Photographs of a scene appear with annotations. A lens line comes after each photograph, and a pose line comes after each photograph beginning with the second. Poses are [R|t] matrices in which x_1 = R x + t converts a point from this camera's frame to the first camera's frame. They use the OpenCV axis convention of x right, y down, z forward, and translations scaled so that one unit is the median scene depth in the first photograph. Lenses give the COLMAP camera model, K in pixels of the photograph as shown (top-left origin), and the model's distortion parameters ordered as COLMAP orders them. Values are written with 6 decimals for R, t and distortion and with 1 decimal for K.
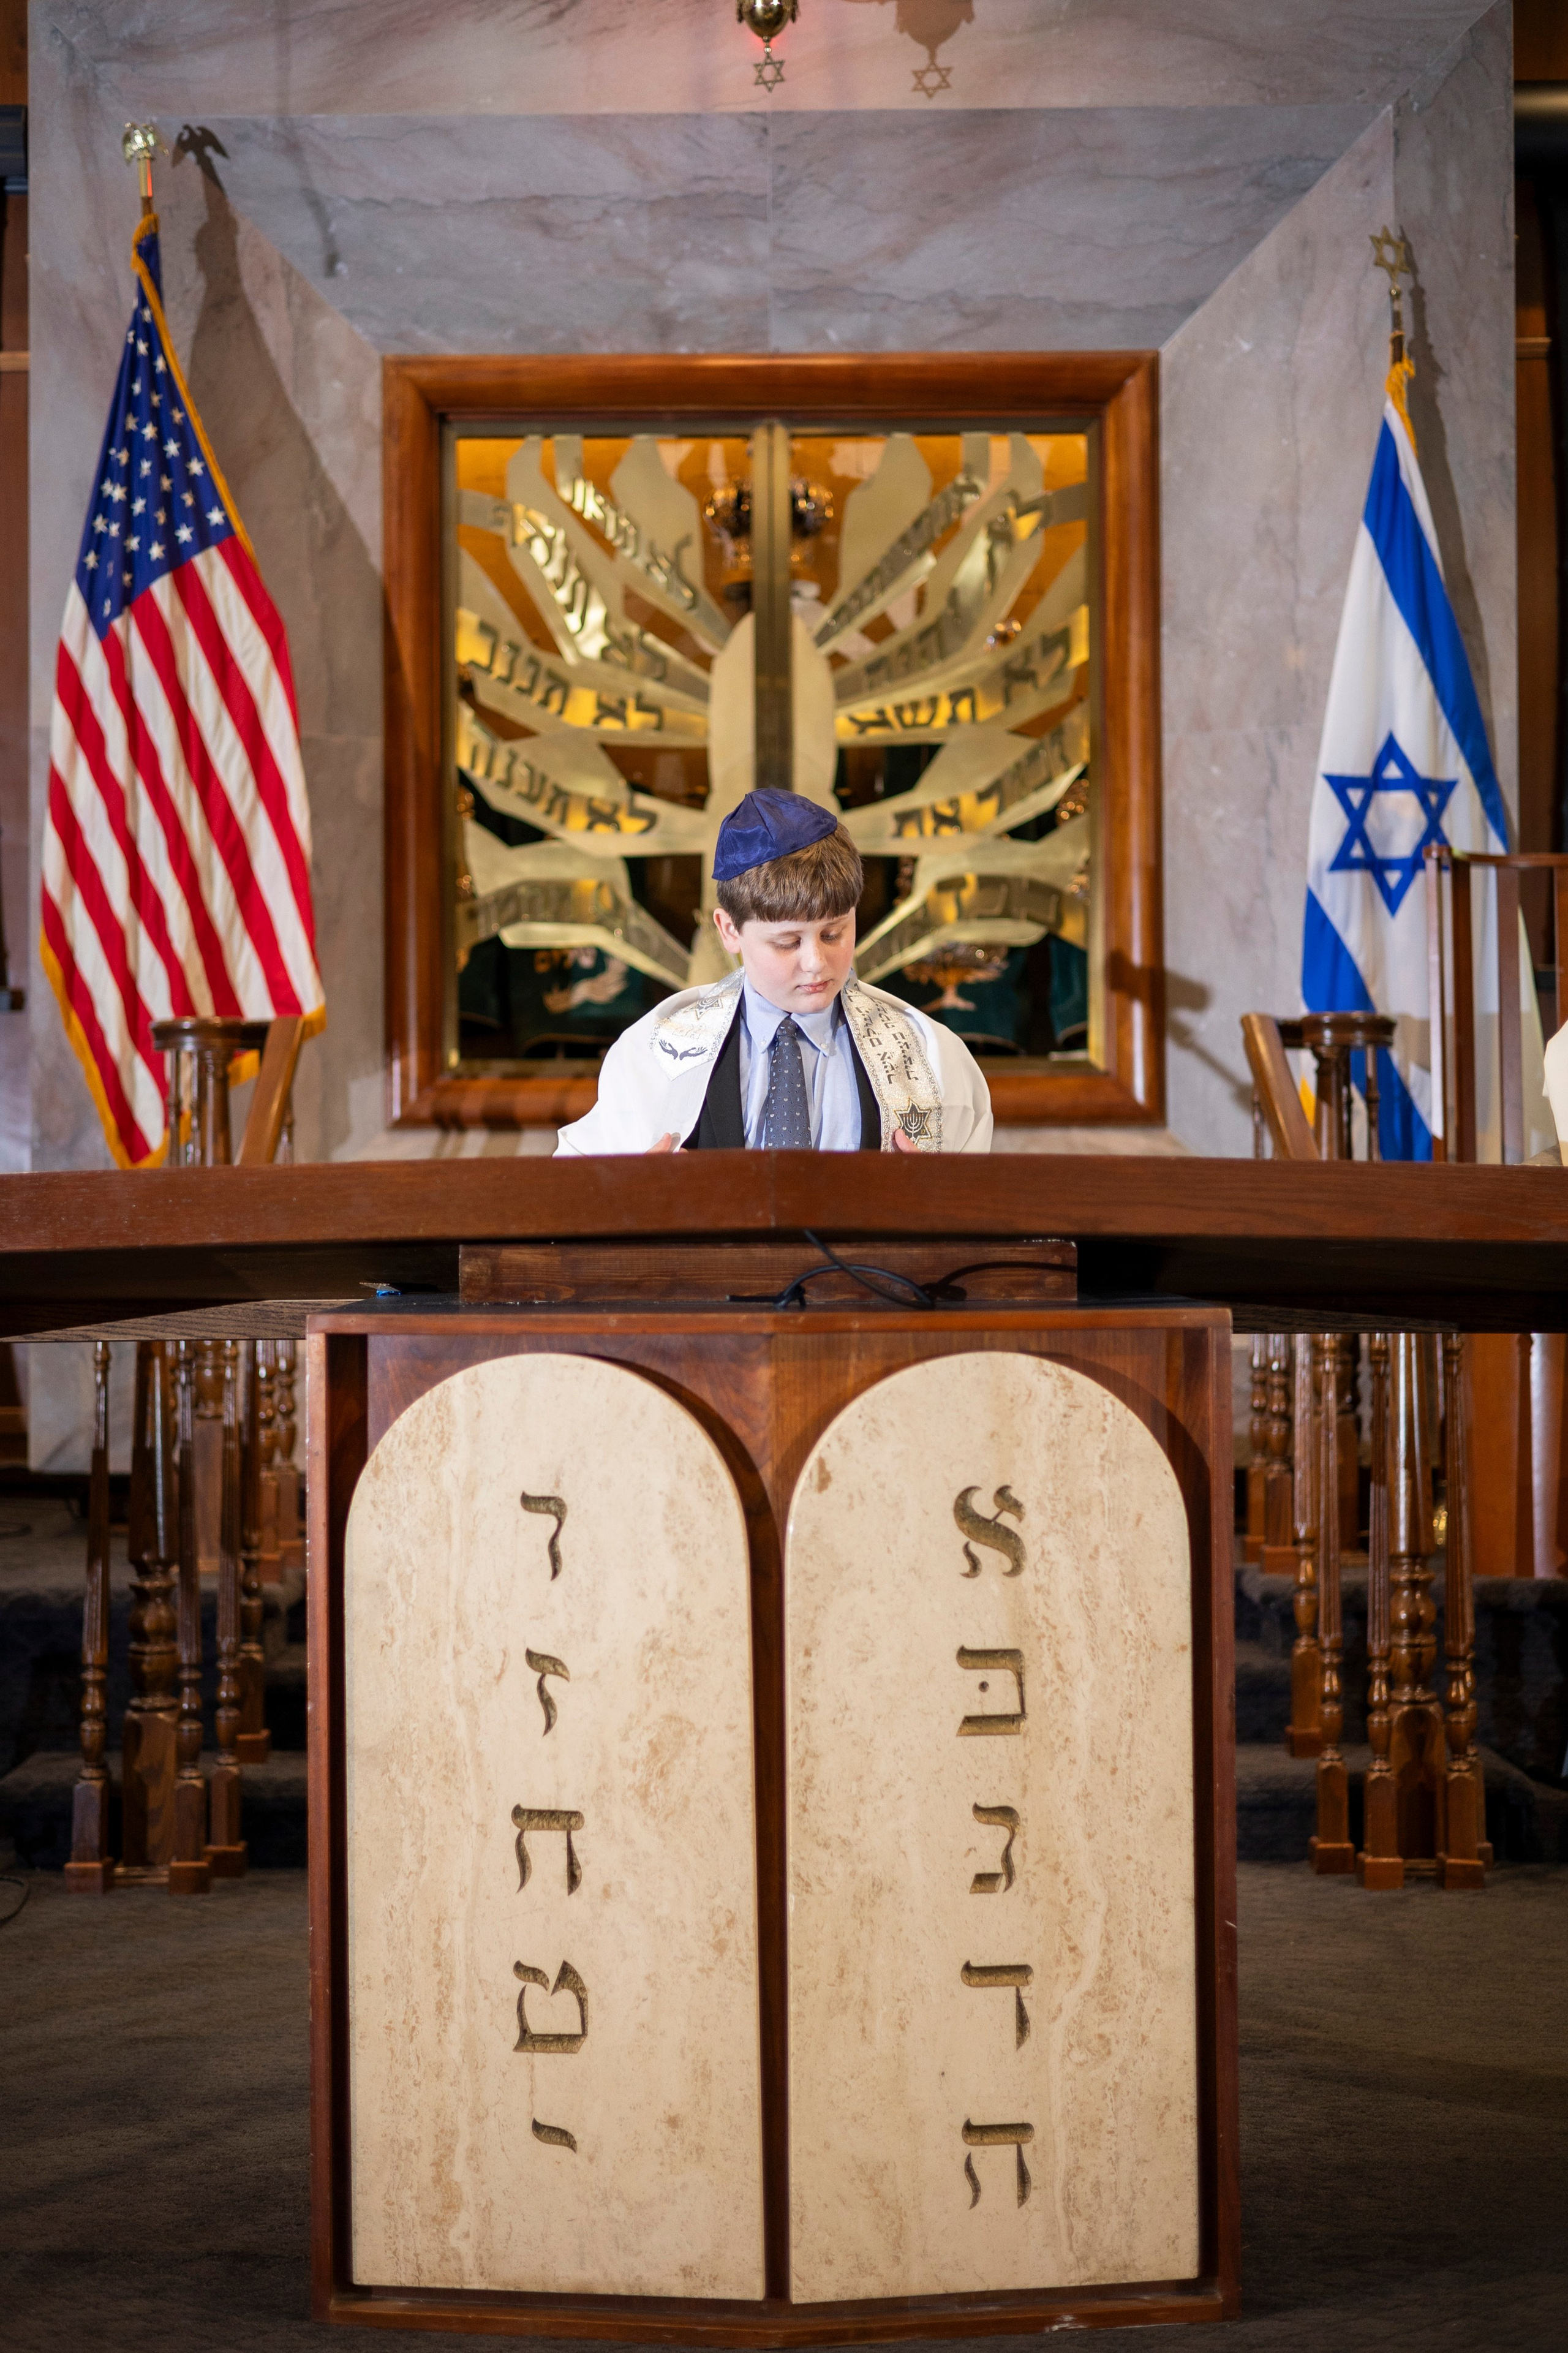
lens RADIAL K [[3200.4, 0, 724.9], [0, 3200.4, 1101.1], [0, 0, 1]] dist [0.013835, 0.062544]
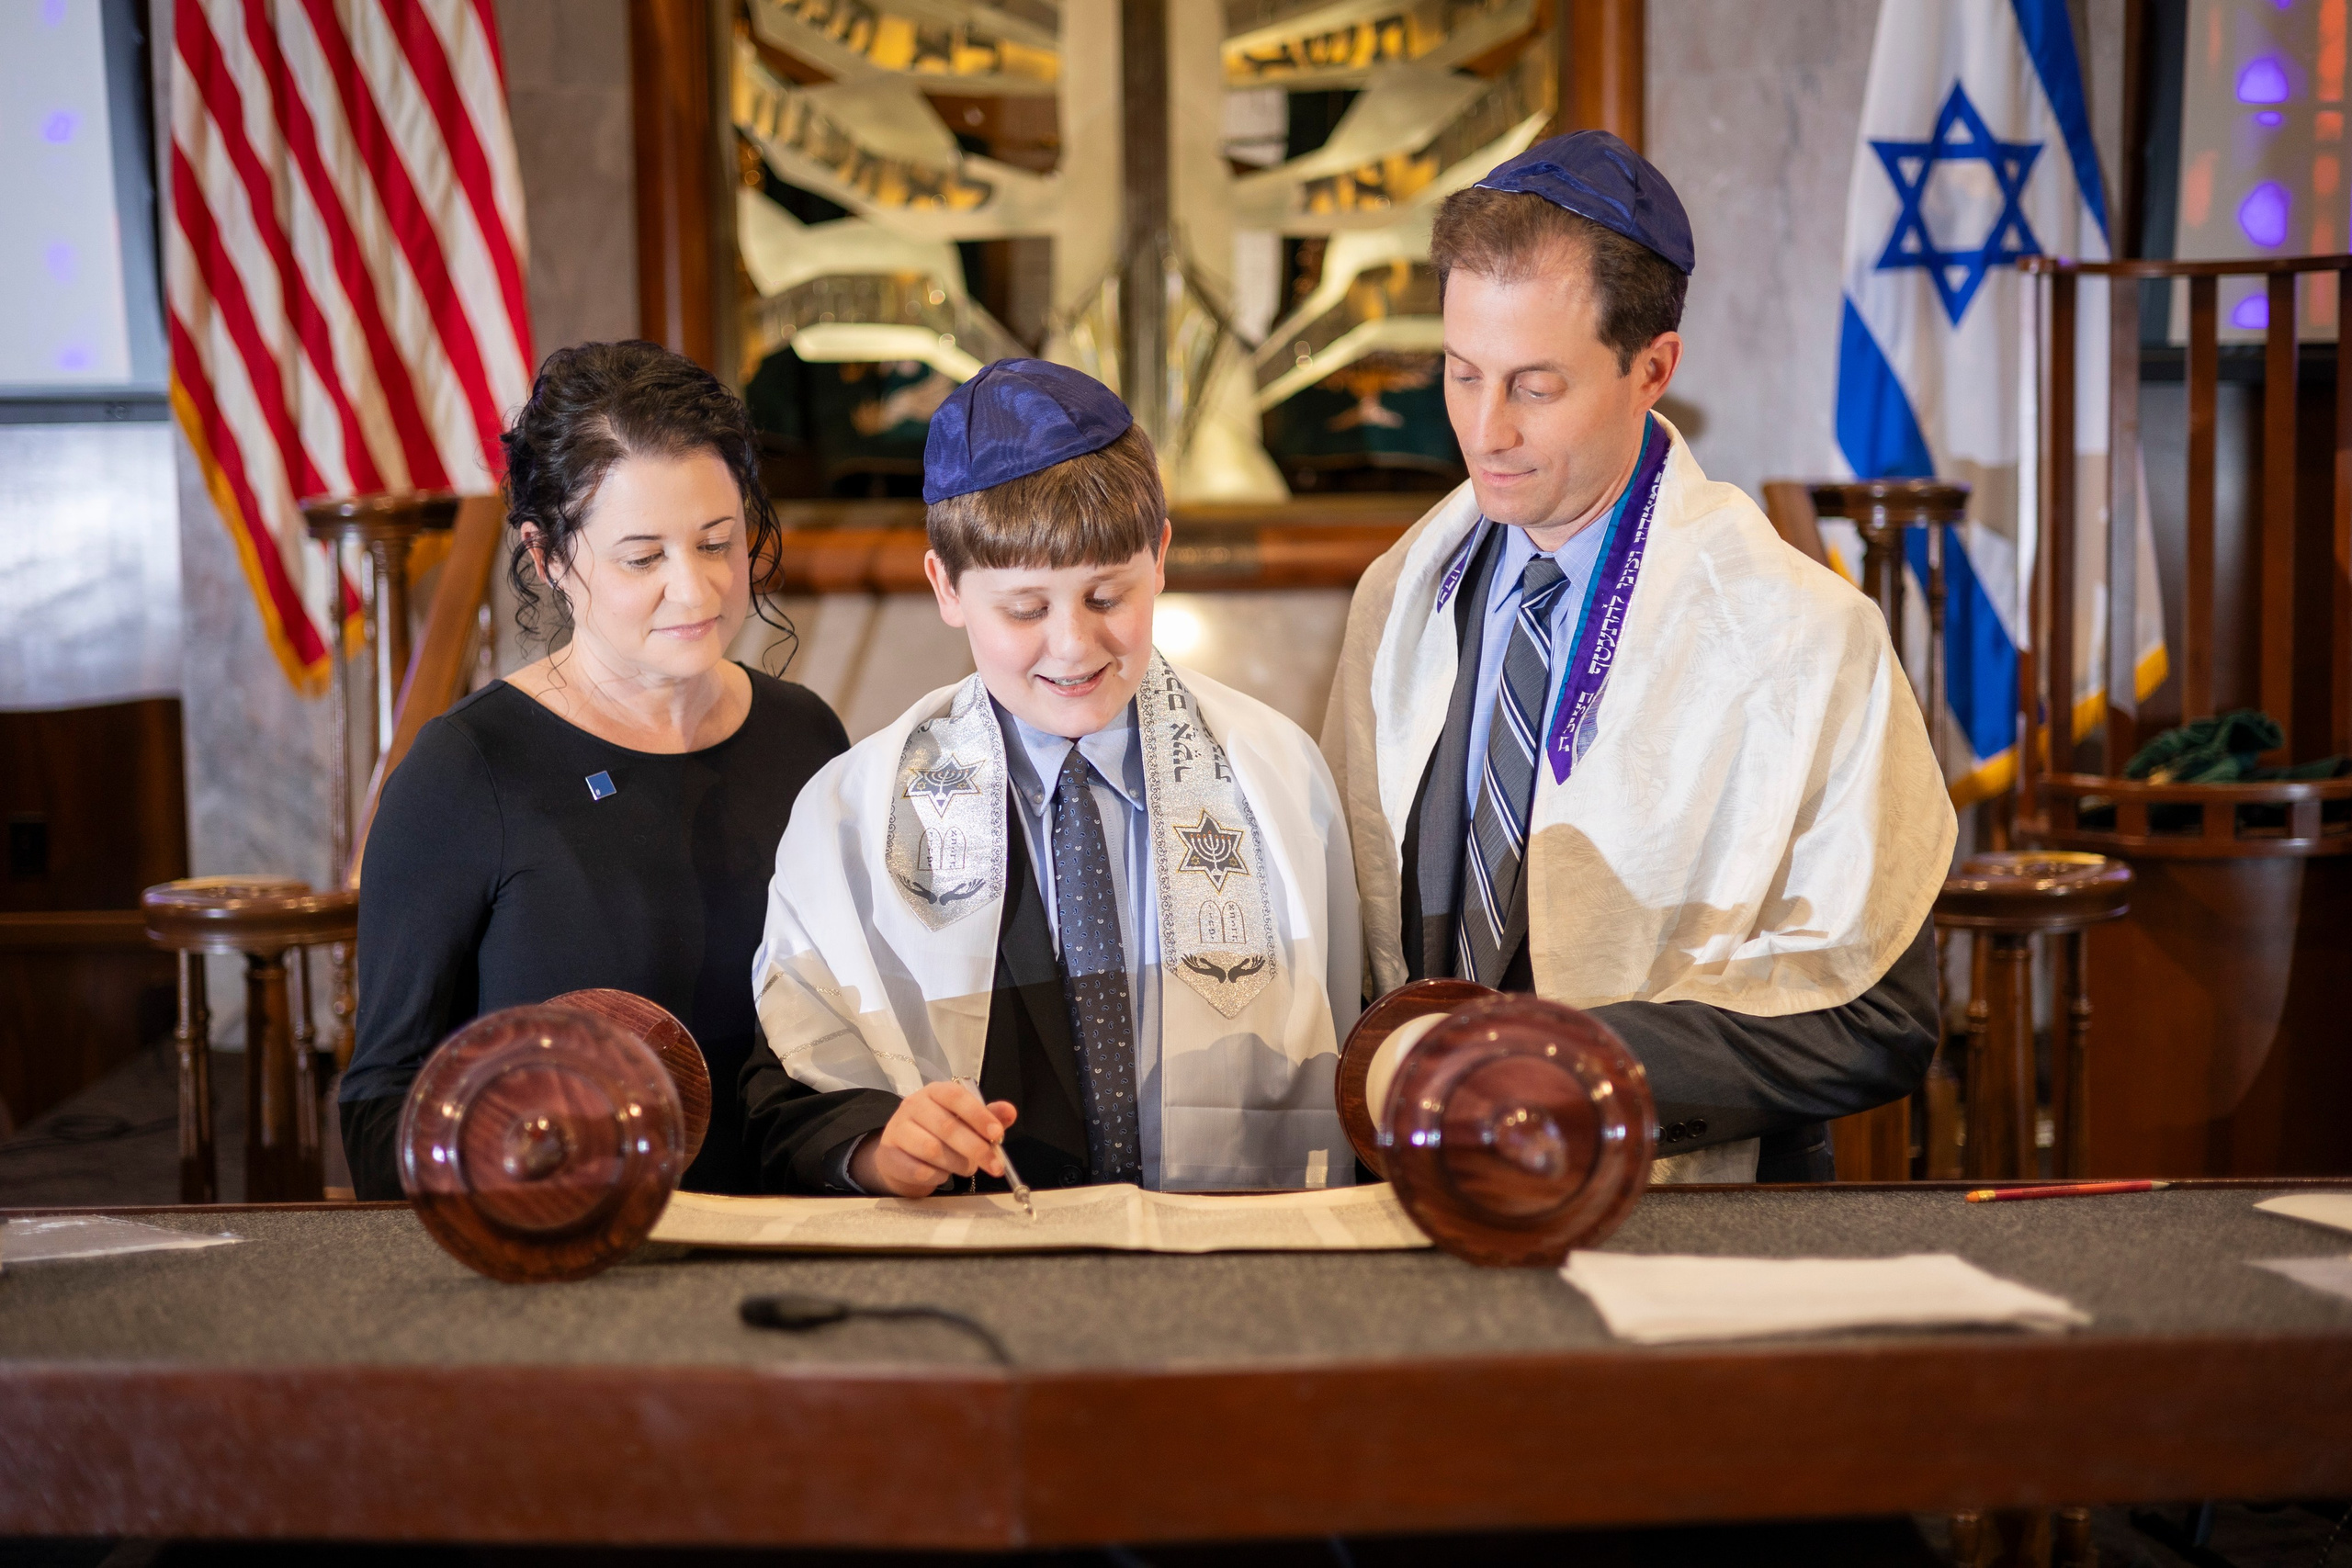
lens RADIAL K [[3429.0, 0, 1176.0], [0, 3429.0, 784.0], [0, 0, 1]] dist [0.045418, 0.074844]
pose [[0.999898, -0.009992, 0.010233, 0.014457], [0.008780, 0.993629, 0.112356, -0.043763], [-0.011291, -0.112255, 0.993615, 0.180412]]
